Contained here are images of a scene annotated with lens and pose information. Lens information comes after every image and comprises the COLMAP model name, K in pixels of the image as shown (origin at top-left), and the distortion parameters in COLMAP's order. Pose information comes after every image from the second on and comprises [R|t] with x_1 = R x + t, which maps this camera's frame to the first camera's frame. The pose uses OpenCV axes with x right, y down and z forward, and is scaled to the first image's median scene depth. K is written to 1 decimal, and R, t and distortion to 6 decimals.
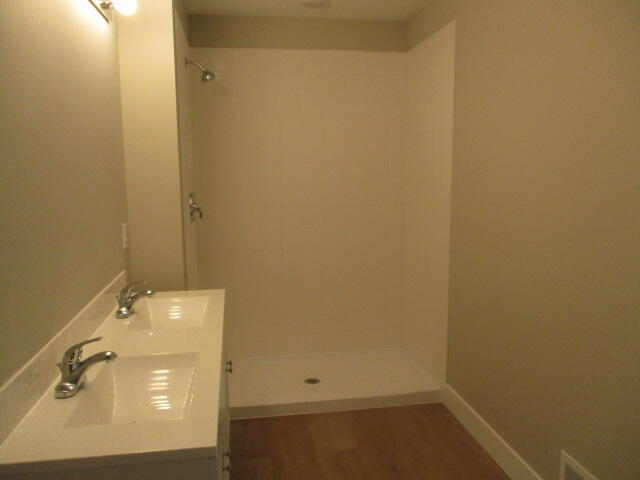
lens RADIAL K [[533.0, 0, 318.1], [0, 533.0, 237.8], [0, 0, 1]] dist [-0.020712, 0.000018]
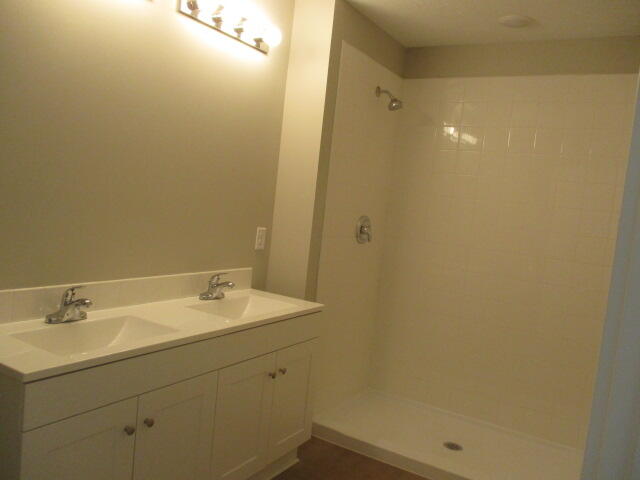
lens RADIAL K [[533.0, 0, 318.1], [0, 533.0, 237.8], [0, 0, 1]] dist [-0.020712, 0.000018]
pose [[0.760749, 0.142170, -0.633284, 0.362572], [-0.198993, 0.979815, -0.019081, -0.005548], [0.617789, 0.140535, 0.773684, 0.160647]]
